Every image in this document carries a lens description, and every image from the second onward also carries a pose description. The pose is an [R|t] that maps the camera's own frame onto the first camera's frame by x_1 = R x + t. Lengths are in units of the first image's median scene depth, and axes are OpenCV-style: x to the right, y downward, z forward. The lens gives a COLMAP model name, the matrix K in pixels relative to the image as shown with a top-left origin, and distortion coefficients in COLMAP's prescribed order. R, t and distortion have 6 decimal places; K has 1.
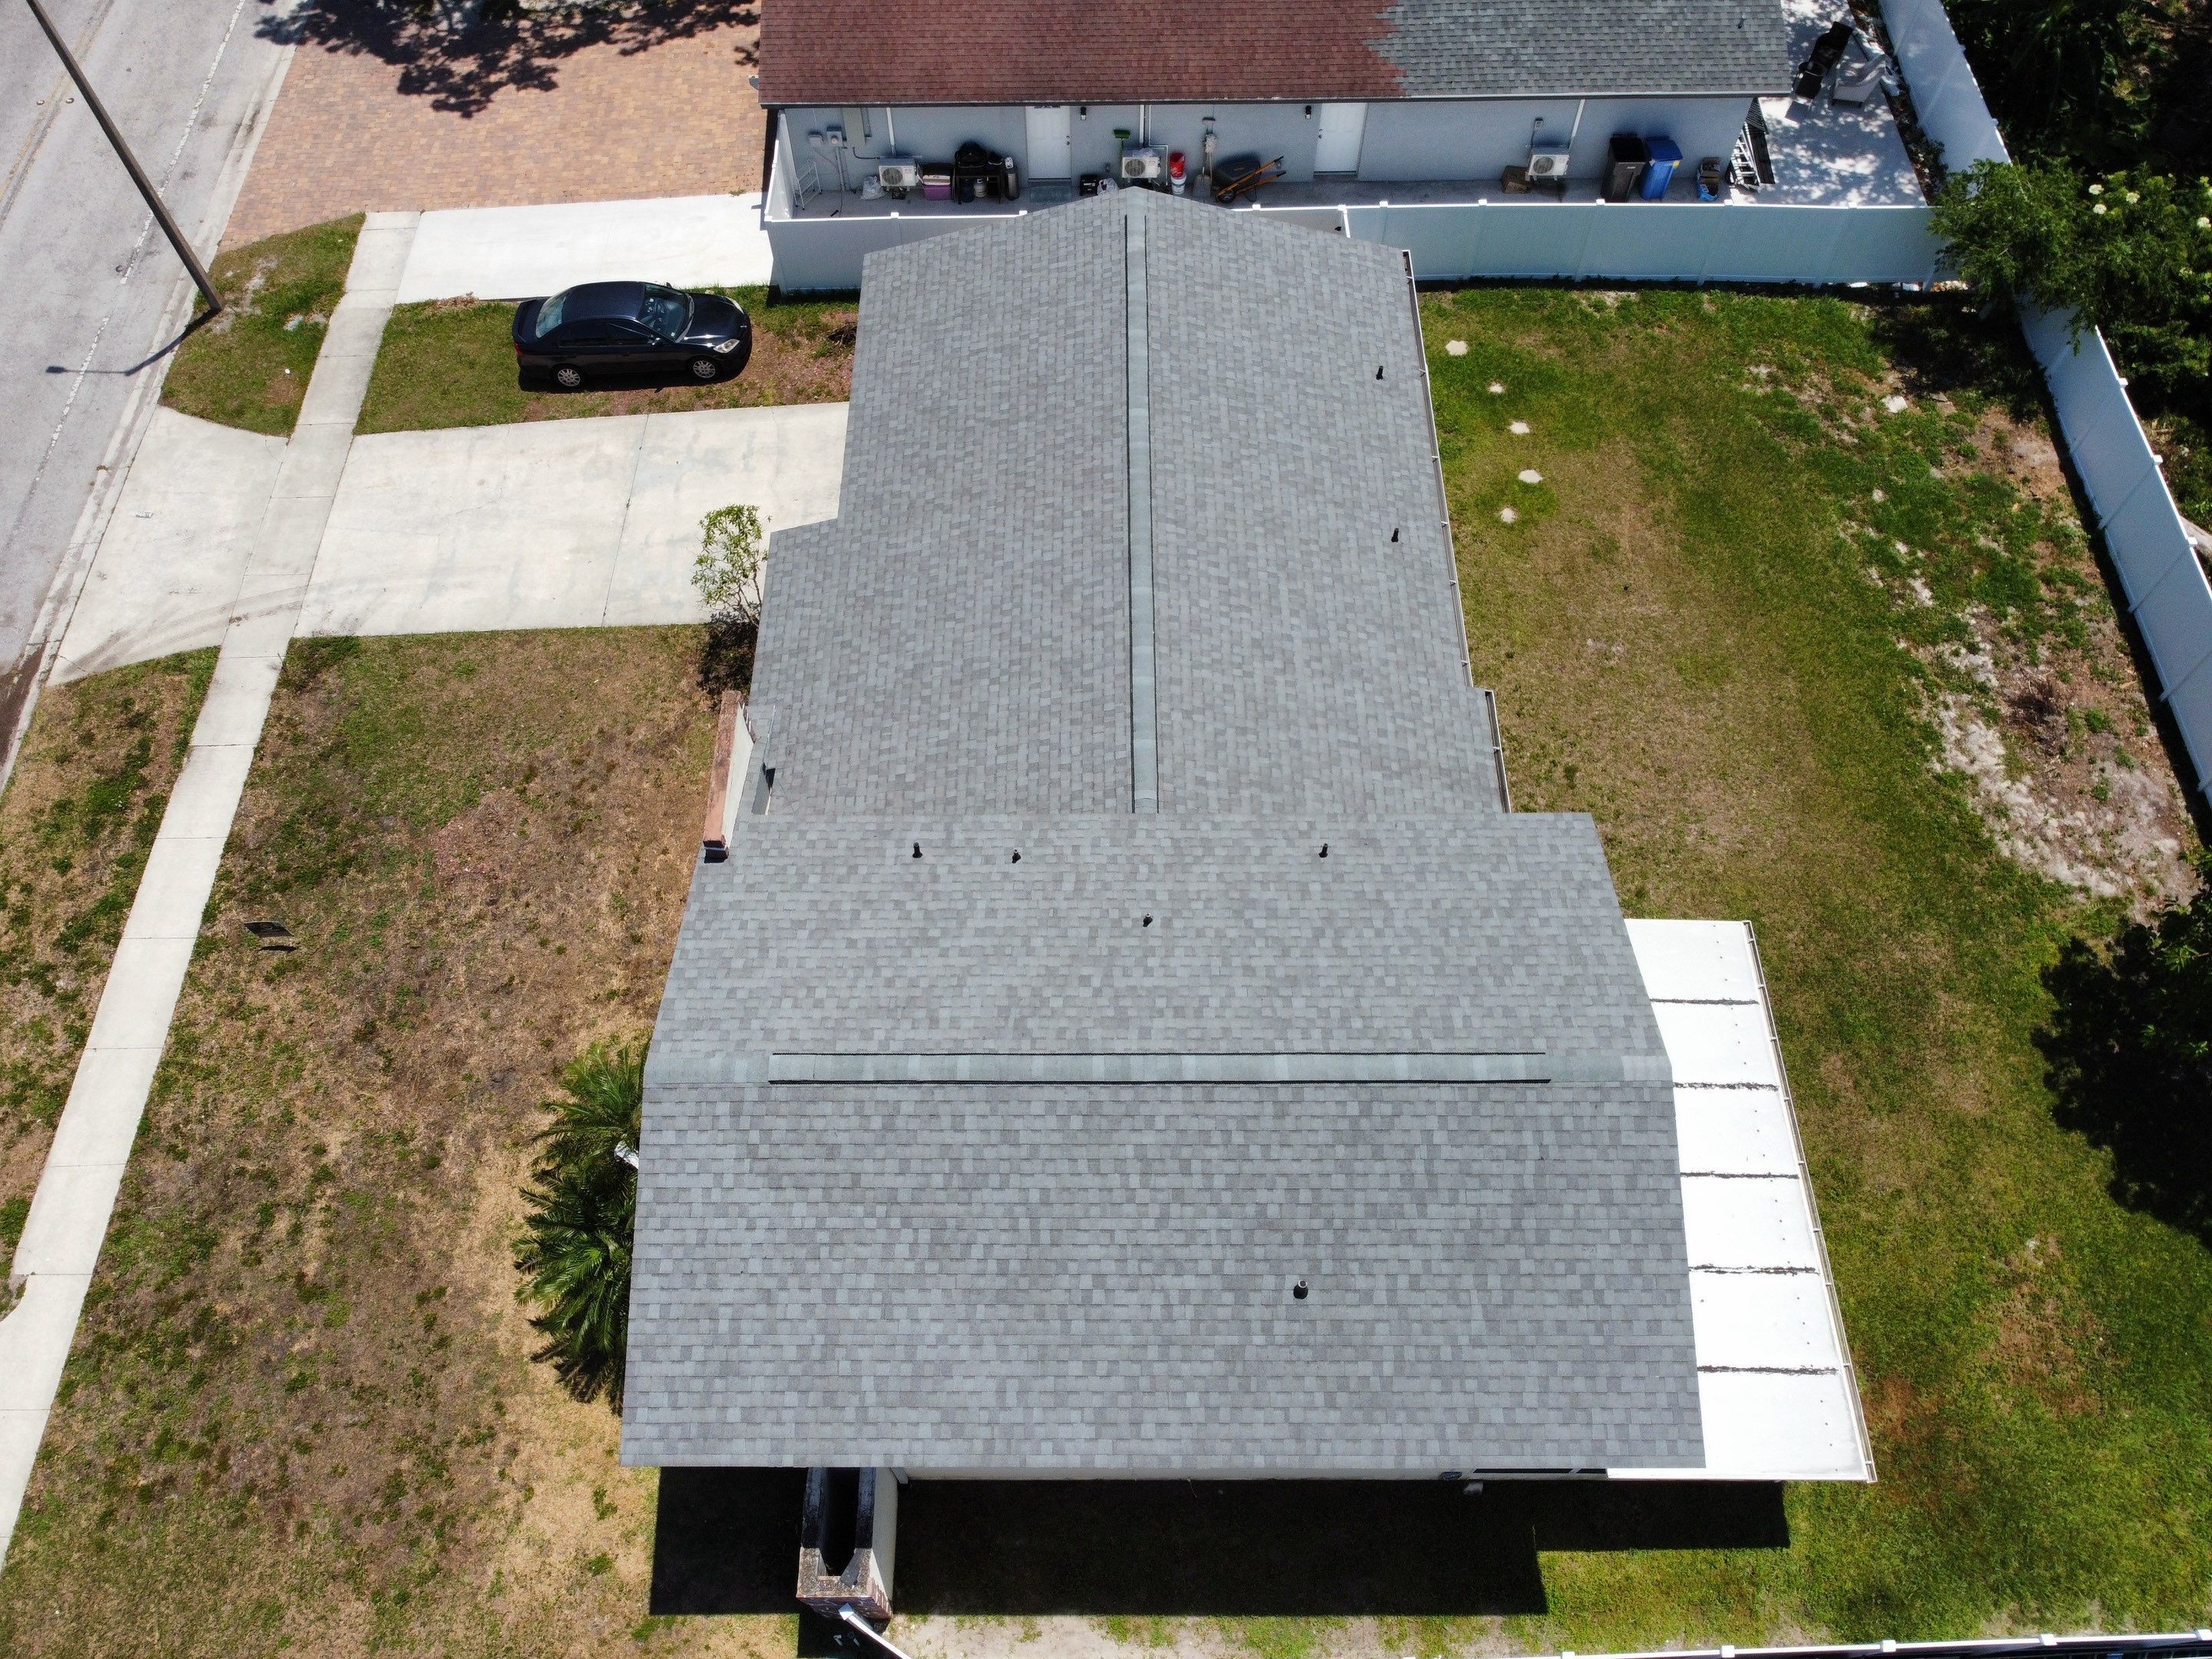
lens RADIAL K [[1675.0, 0, 1080.2], [0, 1675.0, 810.9], [0, 0, 1]] dist [0.014745, -0.023729]
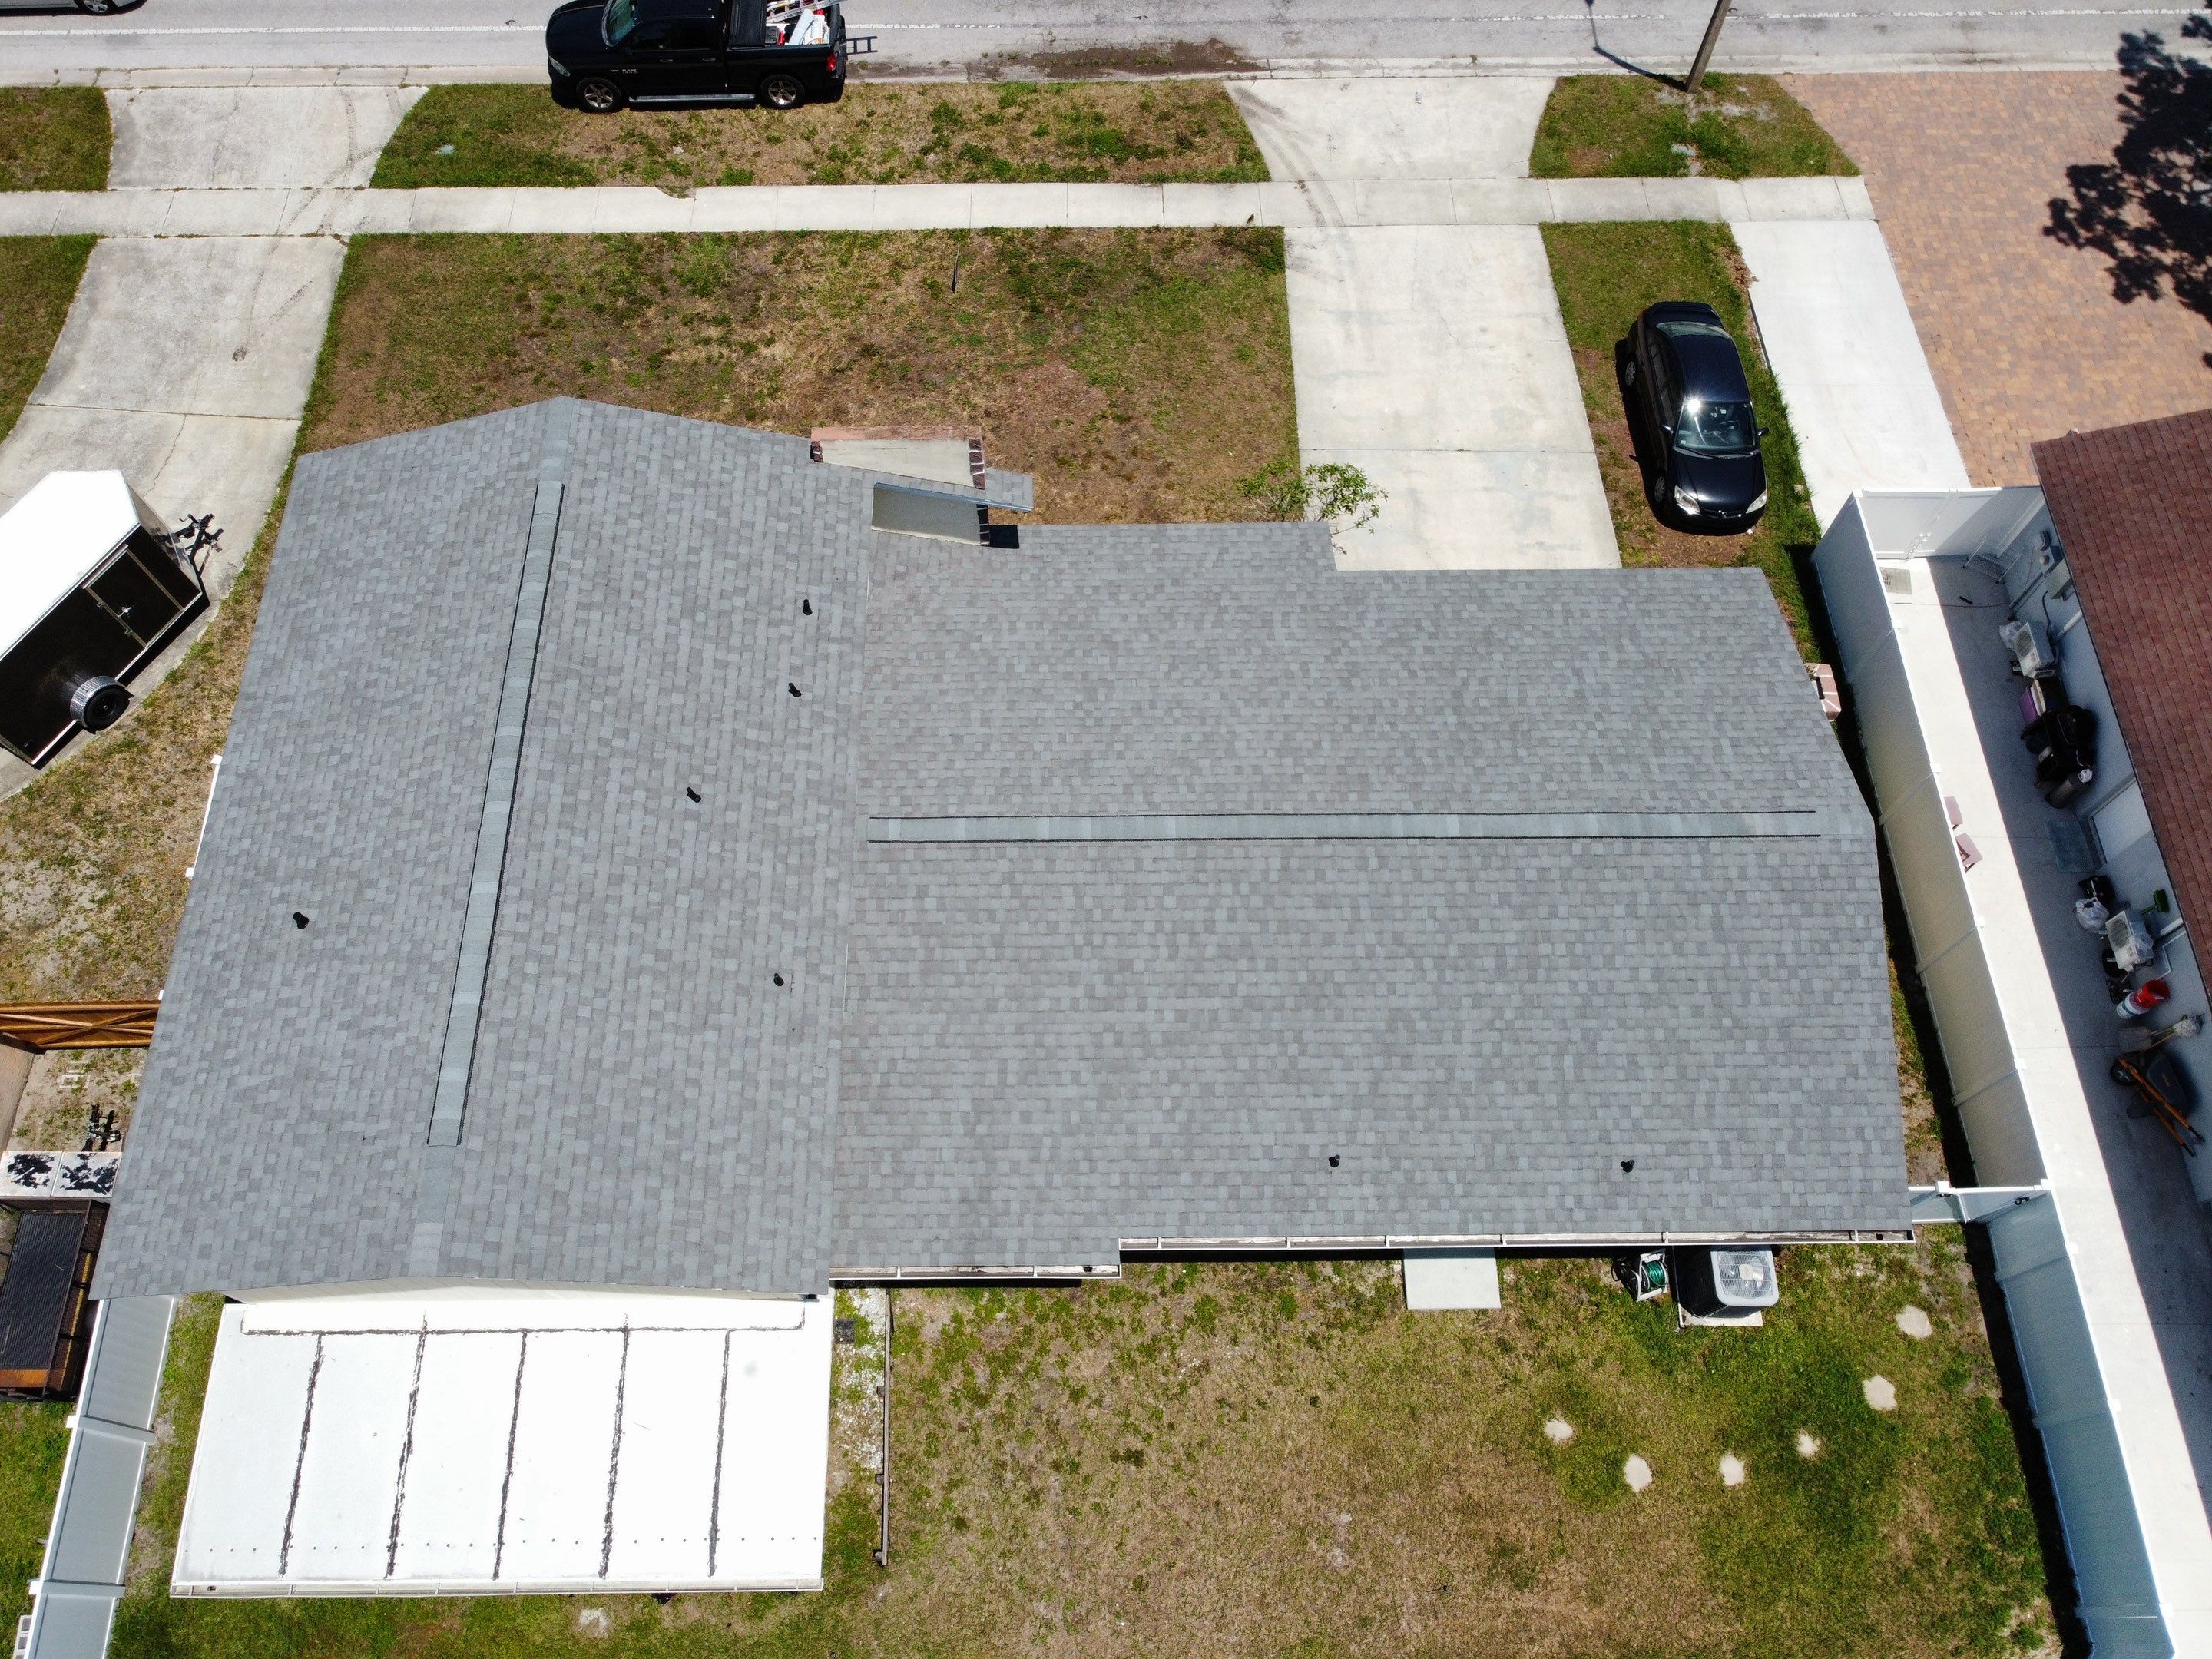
lens RADIAL K [[1675.0, 0, 1073.4], [0, 1675.0, 806.7], [0, 0, 1]] dist [0.014745, -0.023729]
pose [[0.011872, 0.900331, -0.435044, 0.361293], [-0.852782, 0.236299, 0.465753, -0.441560], [0.522133, 0.365469, 0.770591, 0.264487]]
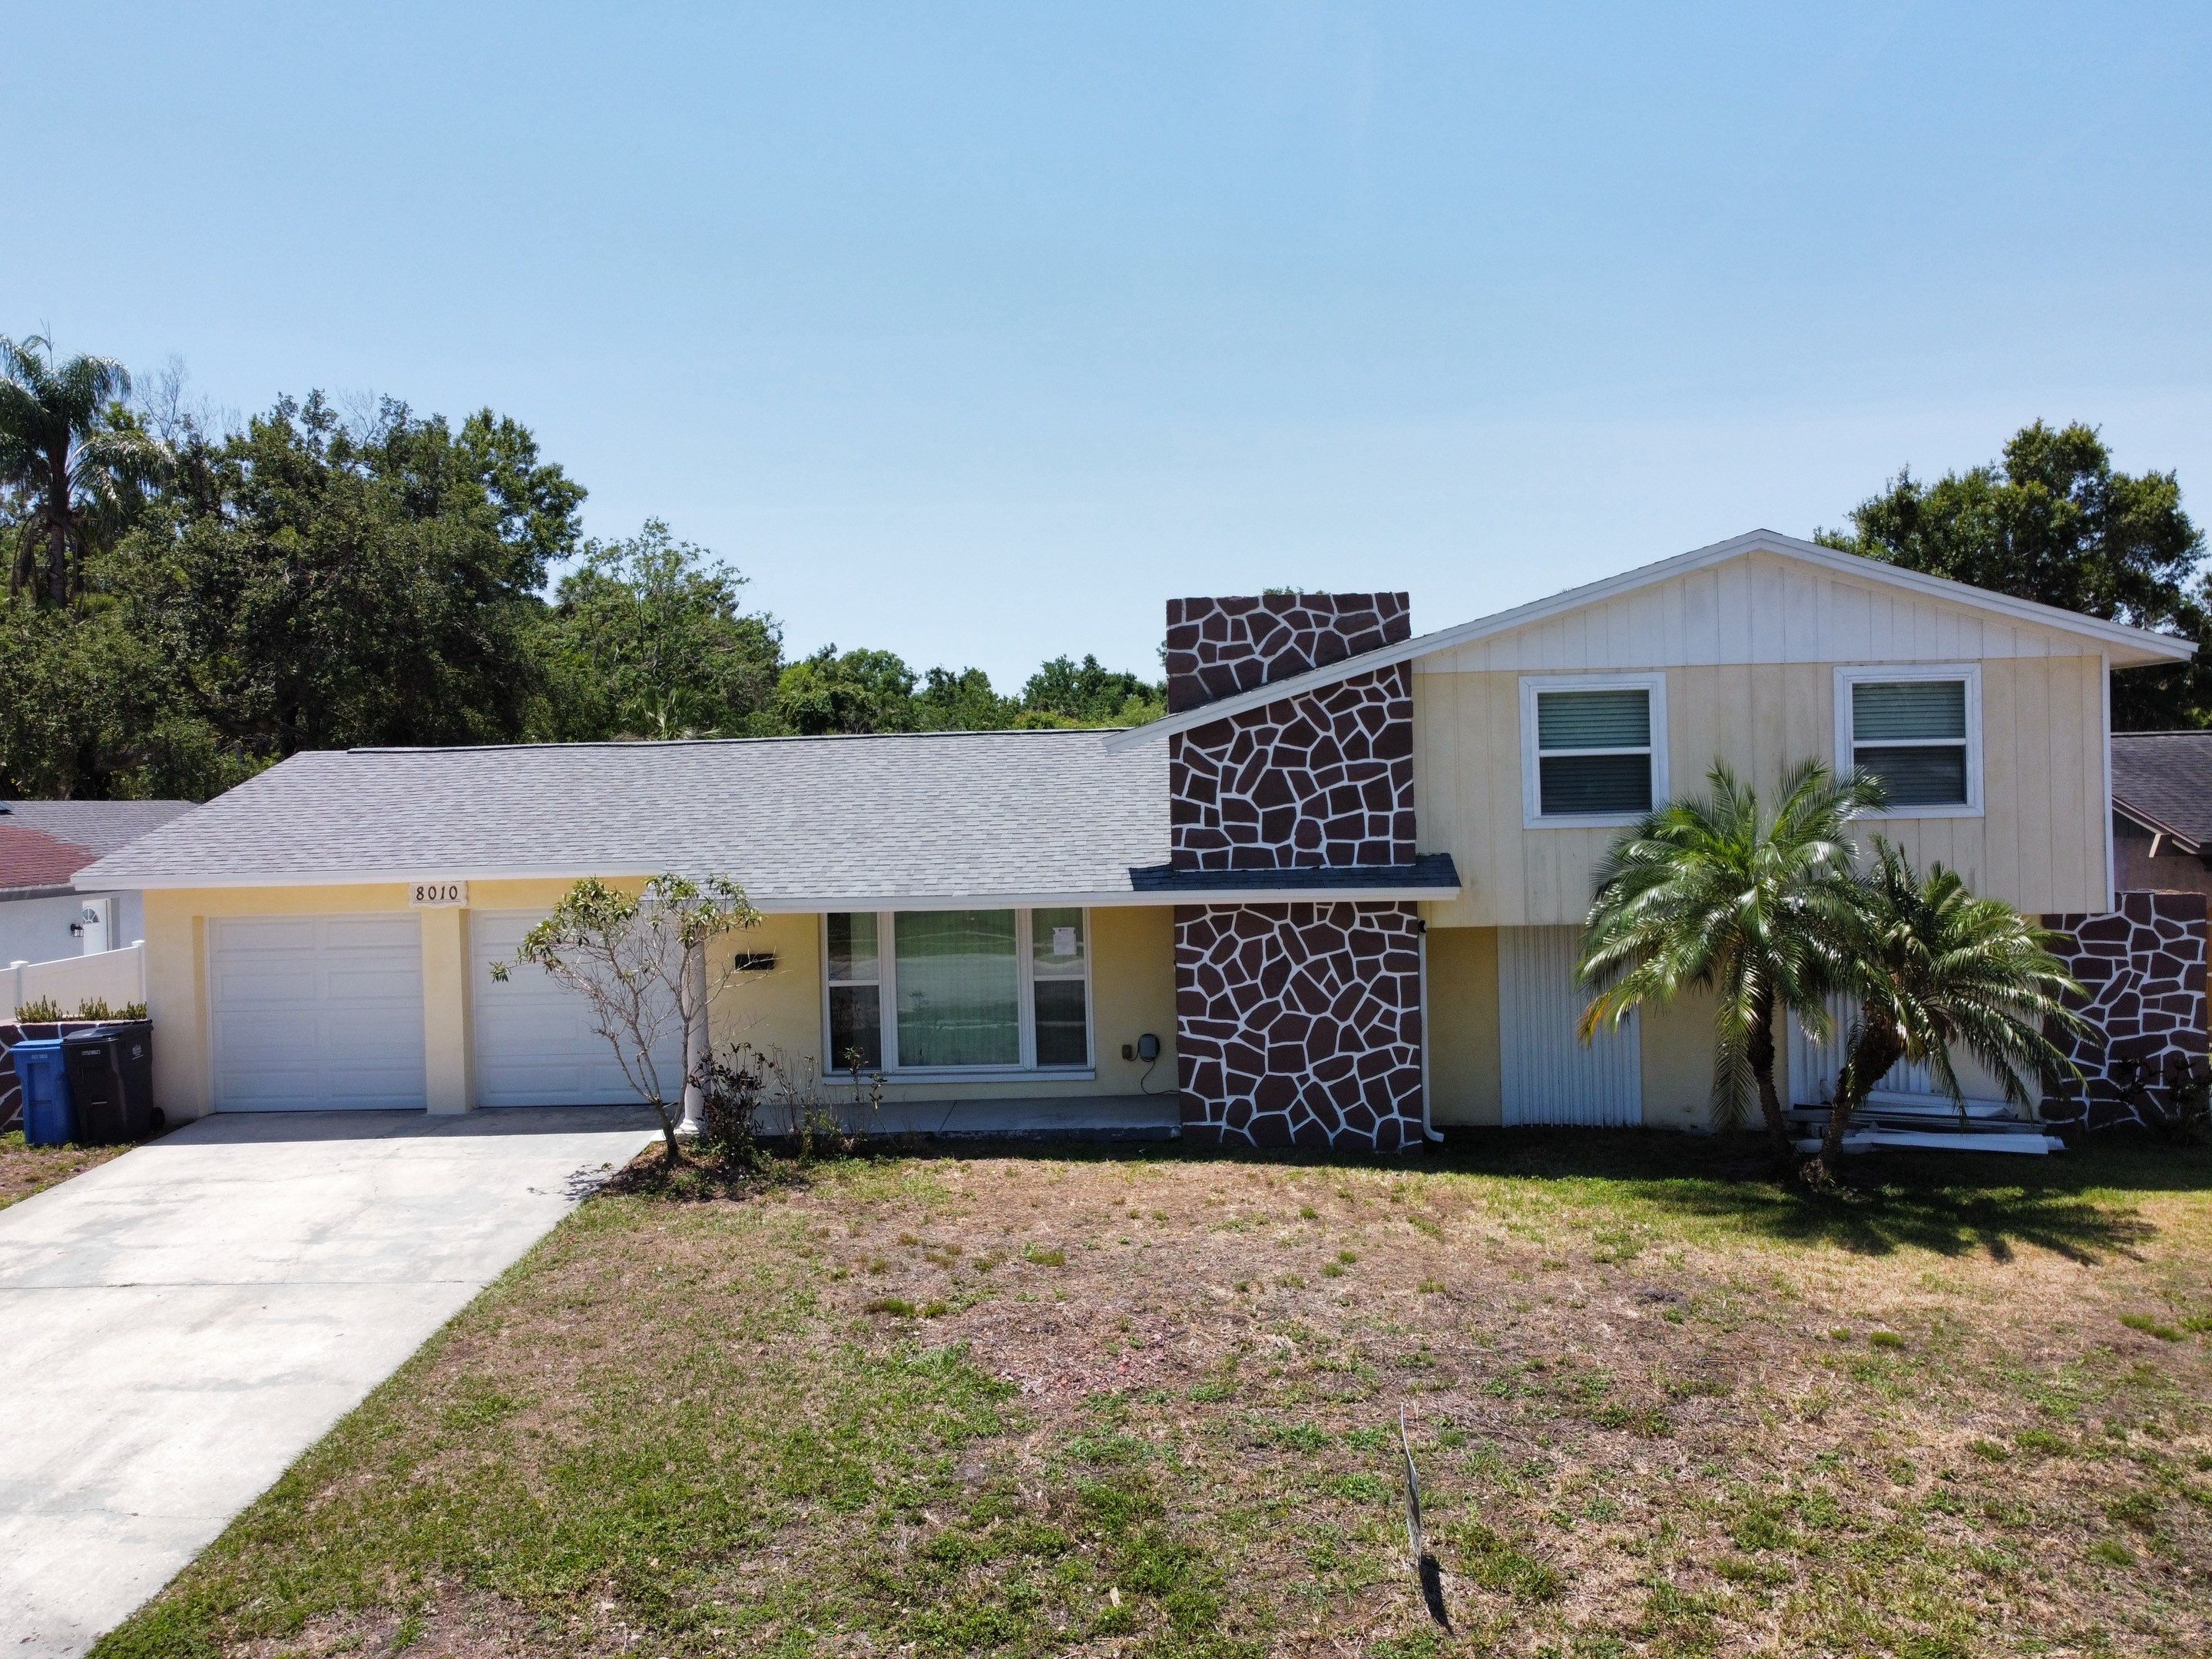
lens RADIAL K [[1675.0, 0, 1082.8], [0, 1675.0, 800.2], [0, 0, 1]] dist [0.014745, -0.023729]
pose [[0.027767, 0.014038, 0.999516, -0.762970], [0.867357, 0.496716, -0.031072, -0.030997], [-0.496911, 0.867800, 0.001616, 0.889065]]
